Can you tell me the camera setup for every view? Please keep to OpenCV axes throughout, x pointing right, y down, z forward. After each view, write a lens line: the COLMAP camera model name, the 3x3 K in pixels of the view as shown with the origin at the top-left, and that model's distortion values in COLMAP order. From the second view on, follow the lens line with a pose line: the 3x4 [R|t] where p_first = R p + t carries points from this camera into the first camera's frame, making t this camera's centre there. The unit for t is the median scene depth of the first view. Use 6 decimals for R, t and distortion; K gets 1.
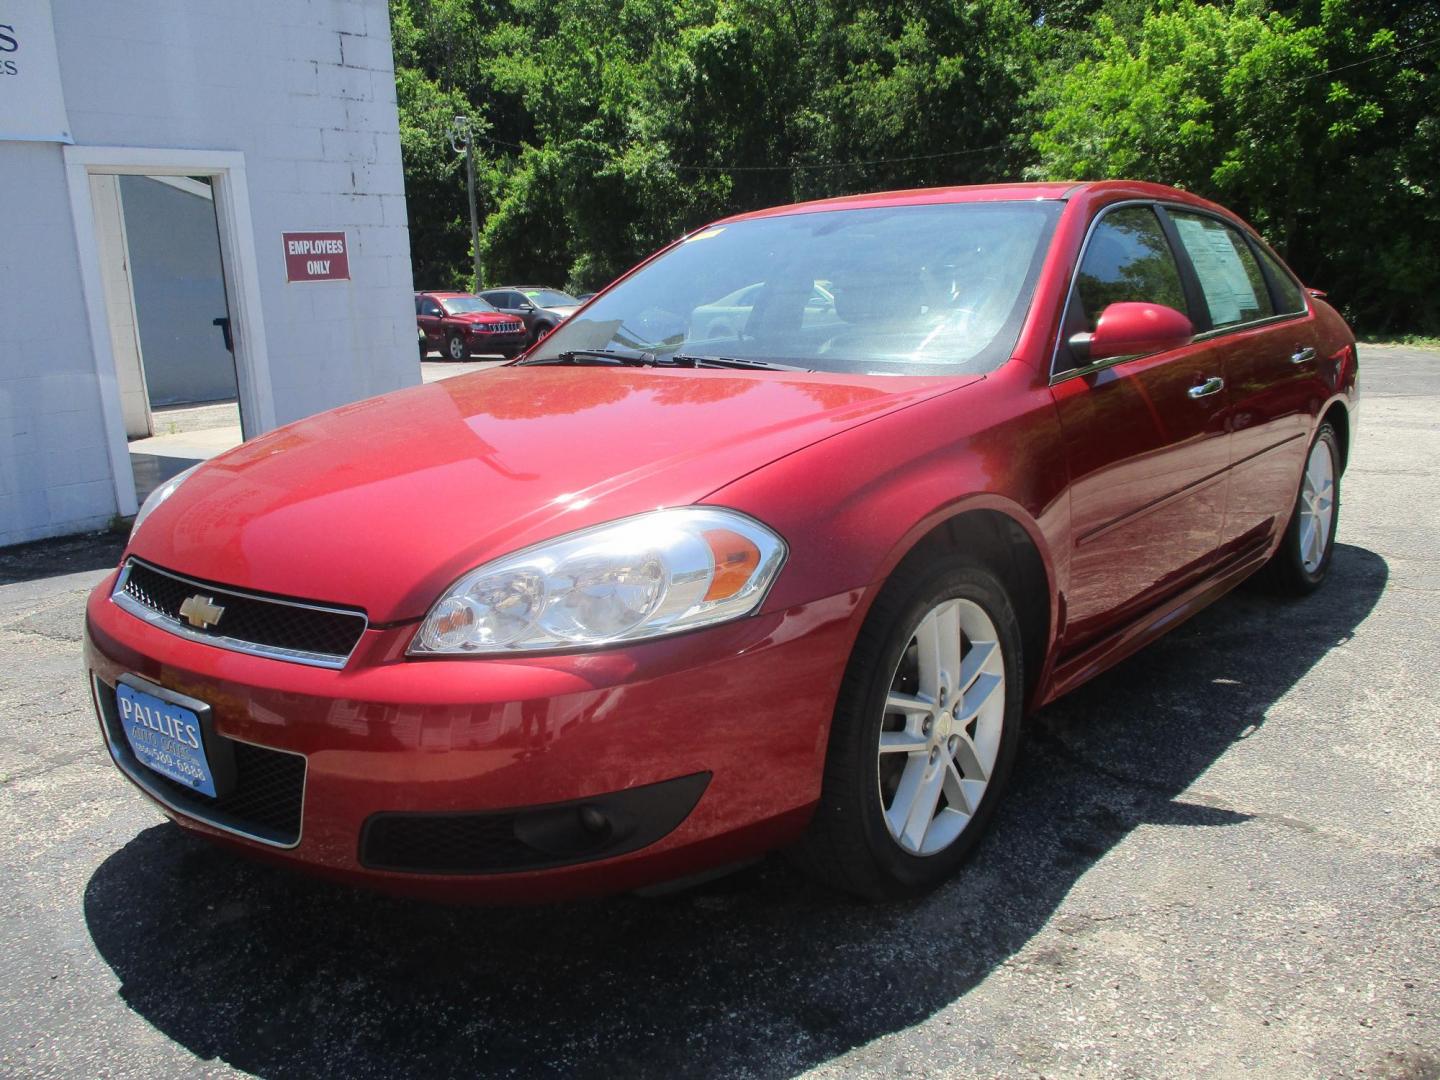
lens RADIAL K [[1198.4, 0, 707.4], [0, 1198.4, 540.7], [0, 0, 1]] dist [-0.036625, 0.012149]
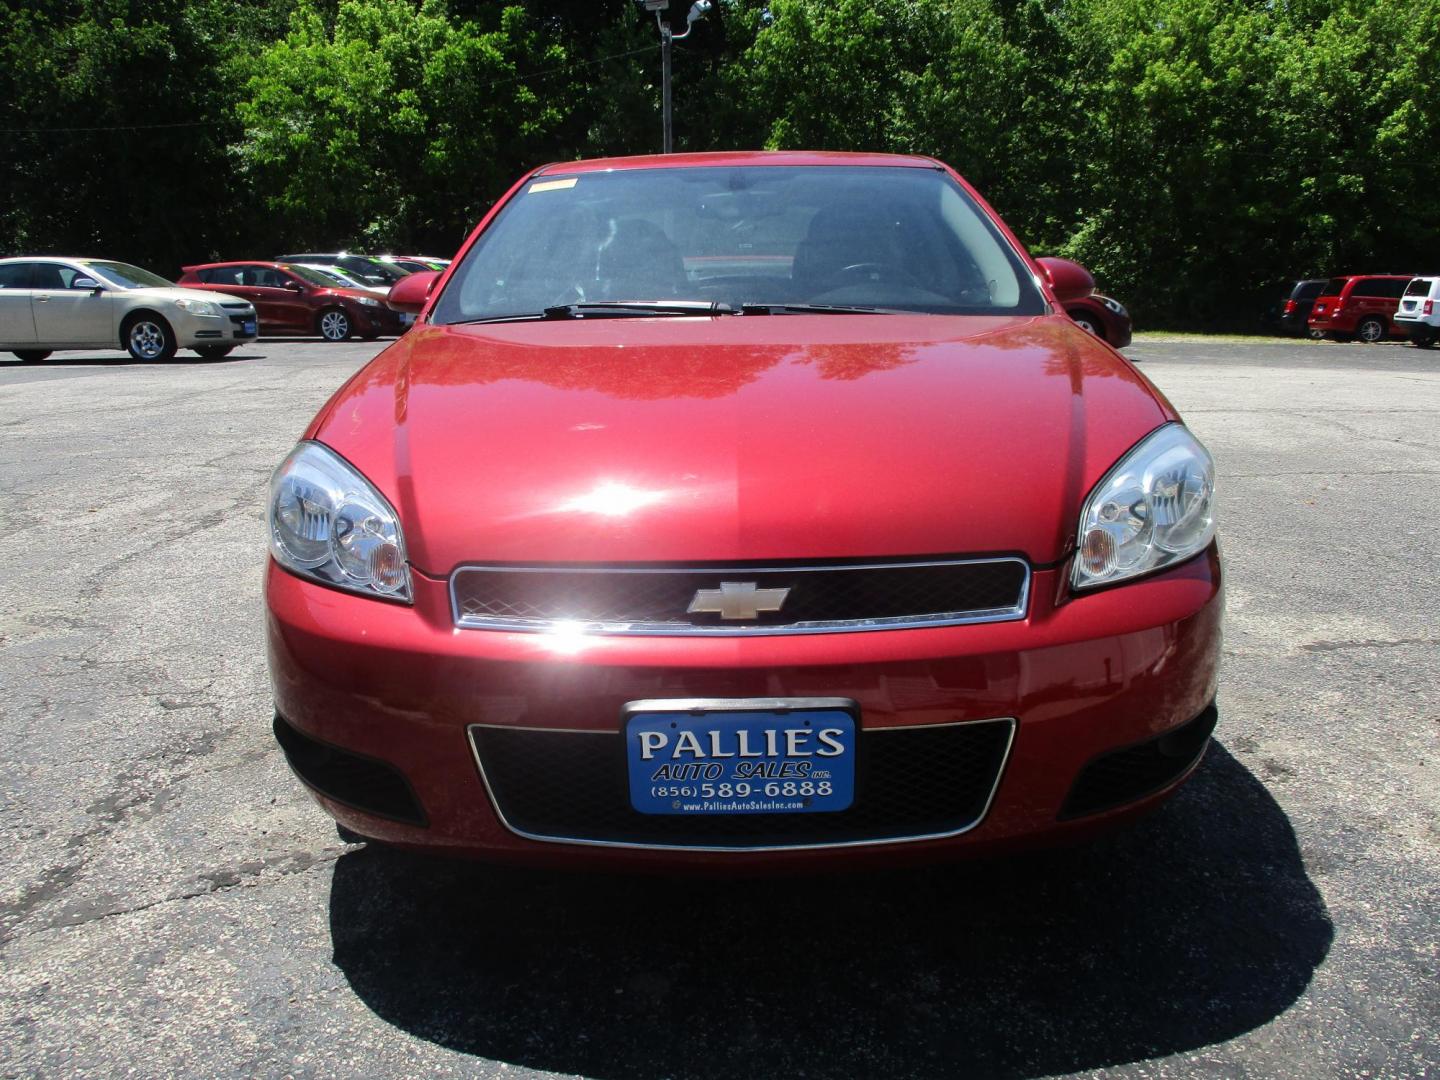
lens RADIAL K [[1198.4, 0, 711.8], [0, 1198.4, 535.7], [0, 0, 1]] dist [-0.036625, 0.012149]
pose [[0.779885, -0.123900, 0.613538, -0.263418], [0.119769, 0.991640, 0.048014, -0.007406], [-0.614358, 0.036037, 0.788204, 0.104158]]
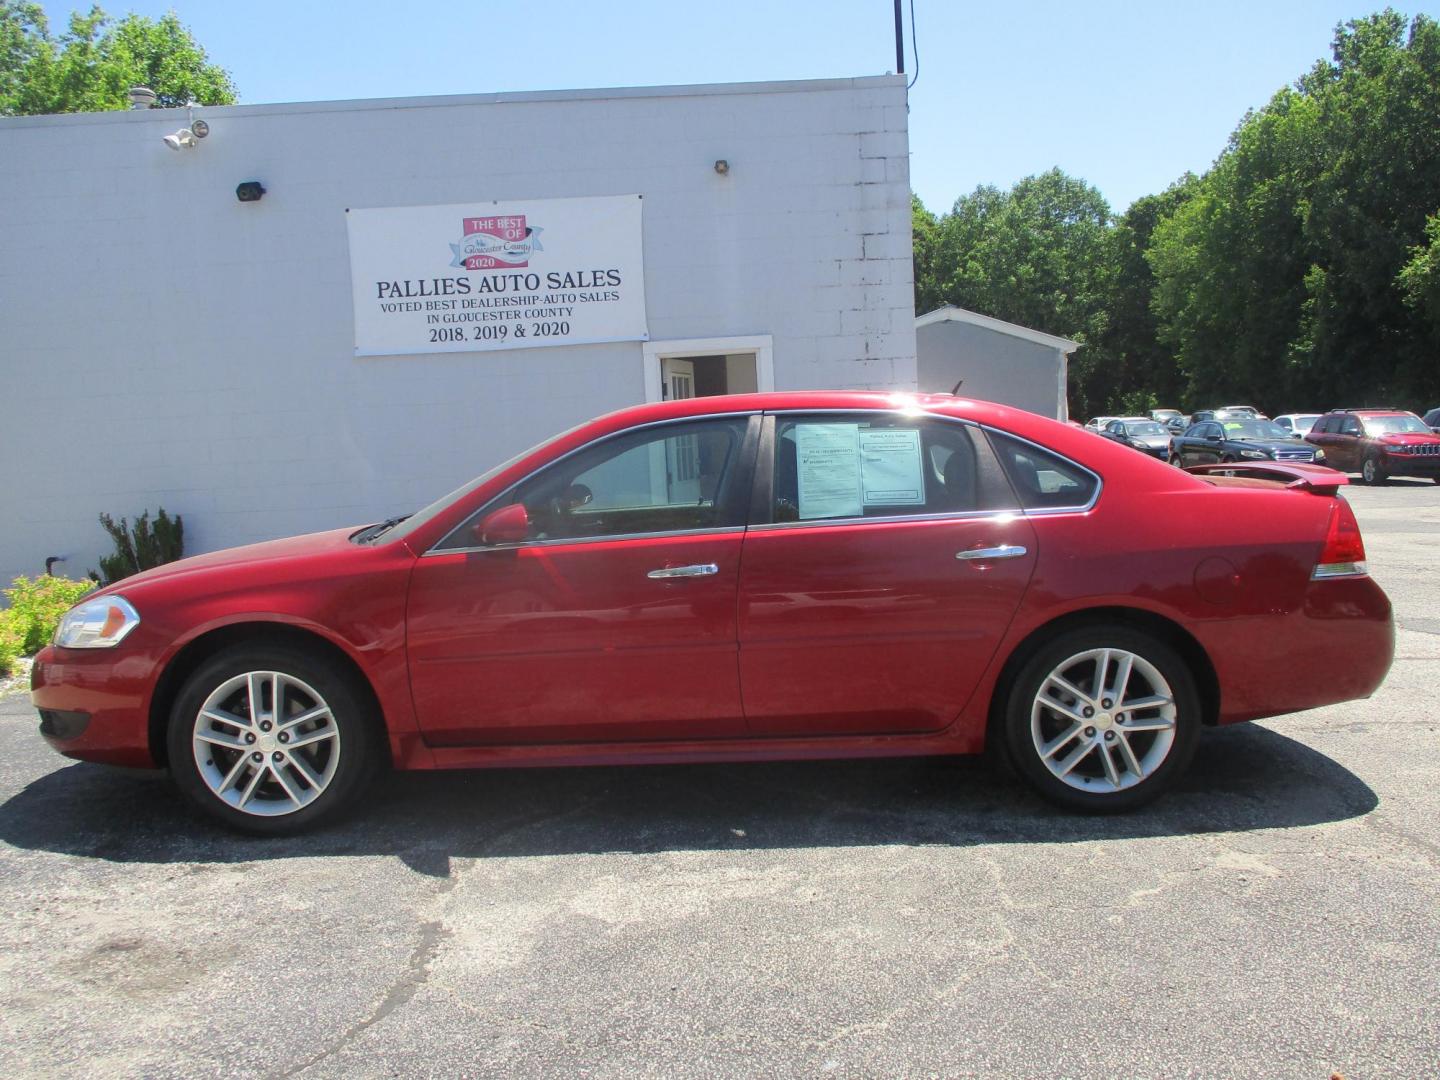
lens RADIAL K [[1198.4, 0, 714.8], [0, 1198.4, 537.1], [0, 0, 1]] dist [-0.036625, 0.012149]
pose [[0.647022, 0.077359, -0.758537, 0.609530], [-0.143448, 0.989425, -0.021454, -0.063512], [0.748856, 0.122692, 0.651277, 0.100855]]
